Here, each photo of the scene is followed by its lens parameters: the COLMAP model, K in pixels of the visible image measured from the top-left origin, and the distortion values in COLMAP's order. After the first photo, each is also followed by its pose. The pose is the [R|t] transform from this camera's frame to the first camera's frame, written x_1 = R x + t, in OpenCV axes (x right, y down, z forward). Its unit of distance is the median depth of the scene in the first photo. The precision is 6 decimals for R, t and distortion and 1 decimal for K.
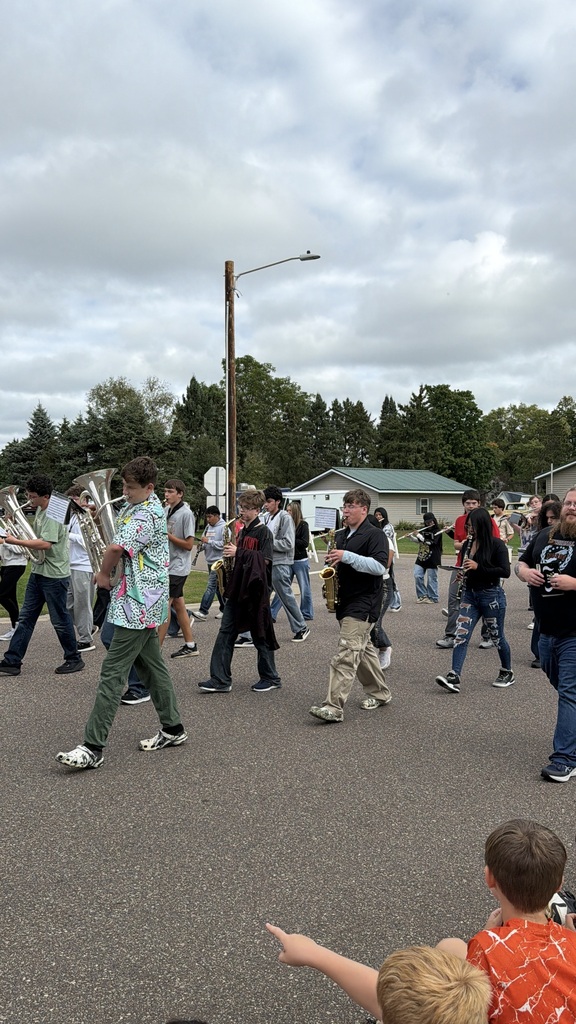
lens RADIAL K [[926.4, 0, 288.0], [0, 926.4, 512.0], [0, 0, 1]] dist [0.435337, 0.000130]
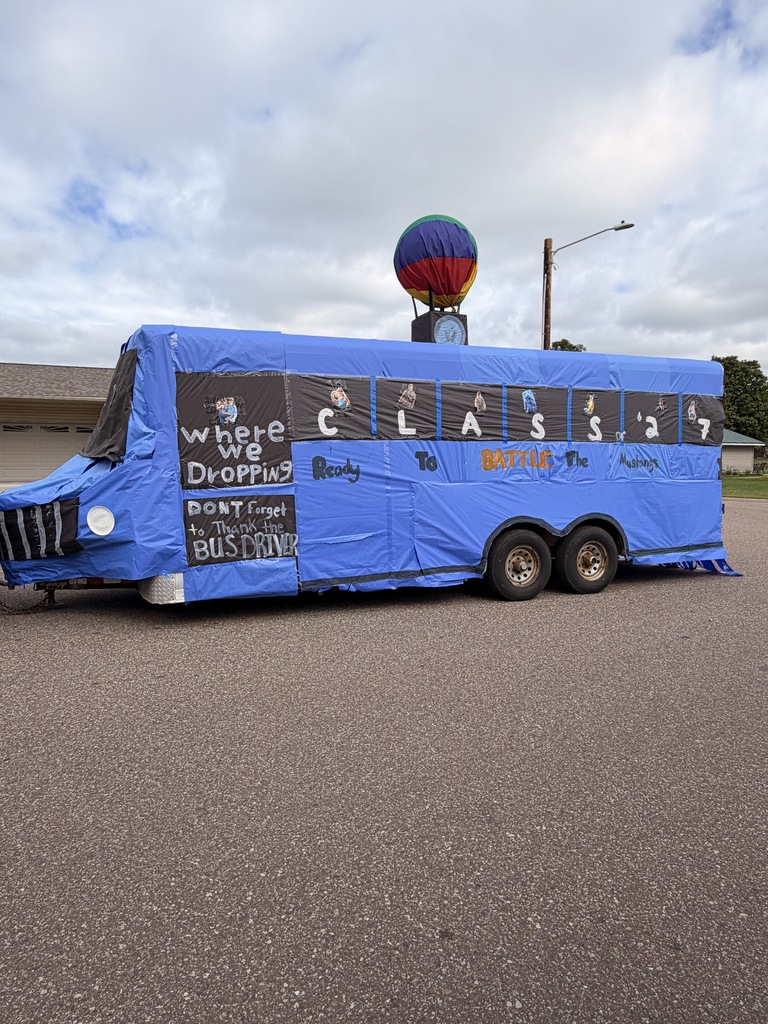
lens RADIAL K [[611.6, 0, 384.0], [0, 611.6, 512.0], [0, 0, 1]] dist [-0.002414, 0.000712]
pose [[0.947467, 0.032909, -0.318157, -0.002040], [-0.006807, 0.996542, 0.082807, 0.002471], [0.319782, -0.076291, 0.944415, 0.108126]]
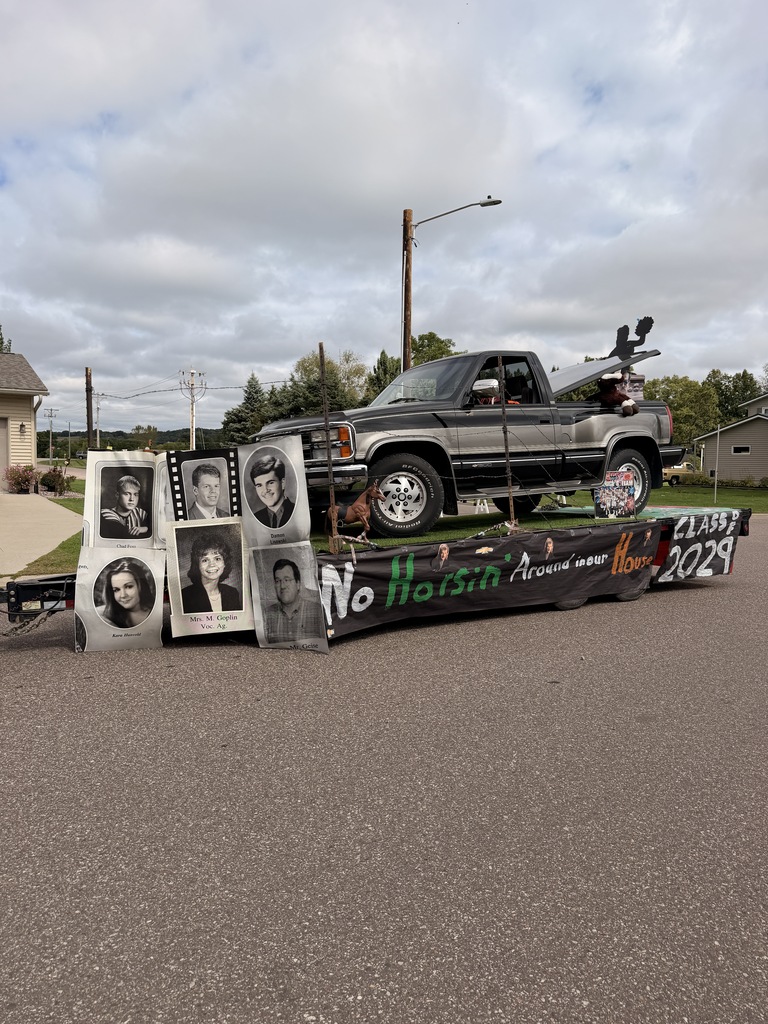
lens RADIAL K [[712.2, 0, 382.5], [0, 712.2, 516.9], [0, 0, 1]] dist [0.034569, -0.044889]
pose [[0.993439, 0.022911, -0.112042, 0.001298], [-0.015500, 0.997661, 0.066571, 0.002051], [0.113305, -0.064398, 0.991471, 0.121891]]
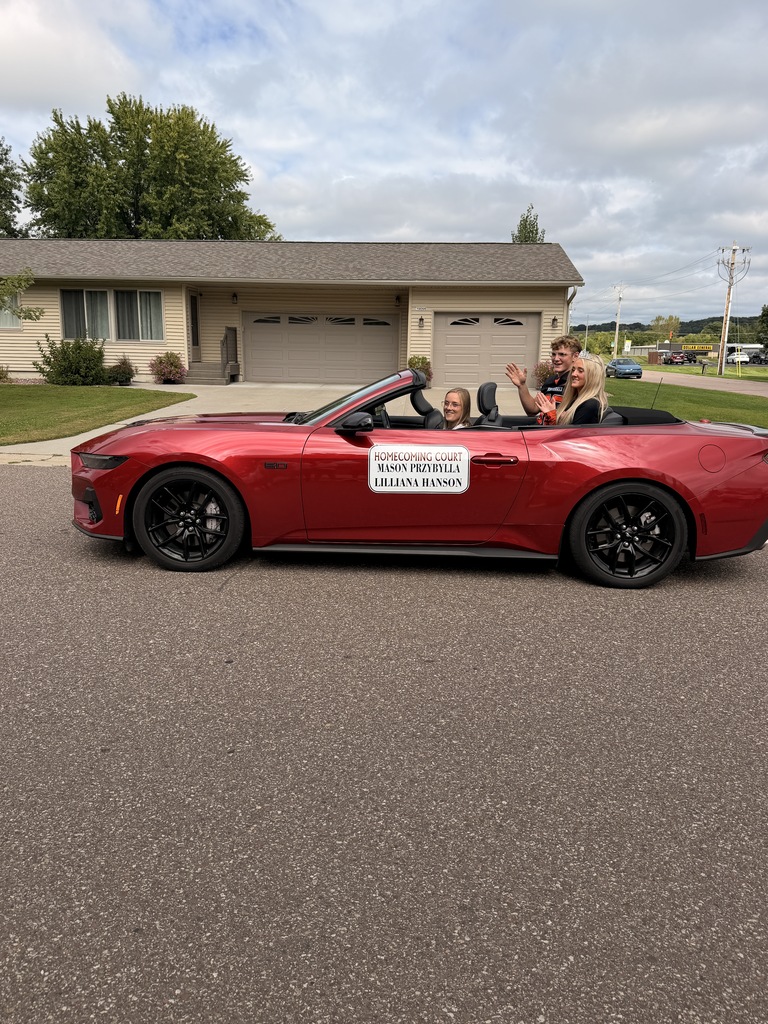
lens RADIAL K [[767.3, 0, 379.2], [0, 767.3, 515.7], [0, 0, 1]] dist [0.080322, -0.127930]
pose [[0.715573, 0.154371, -0.681267, -0.012476], [-0.019330, 0.979278, 0.201595, 0.002555], [0.698270, -0.131087, 0.703729, 0.123042]]
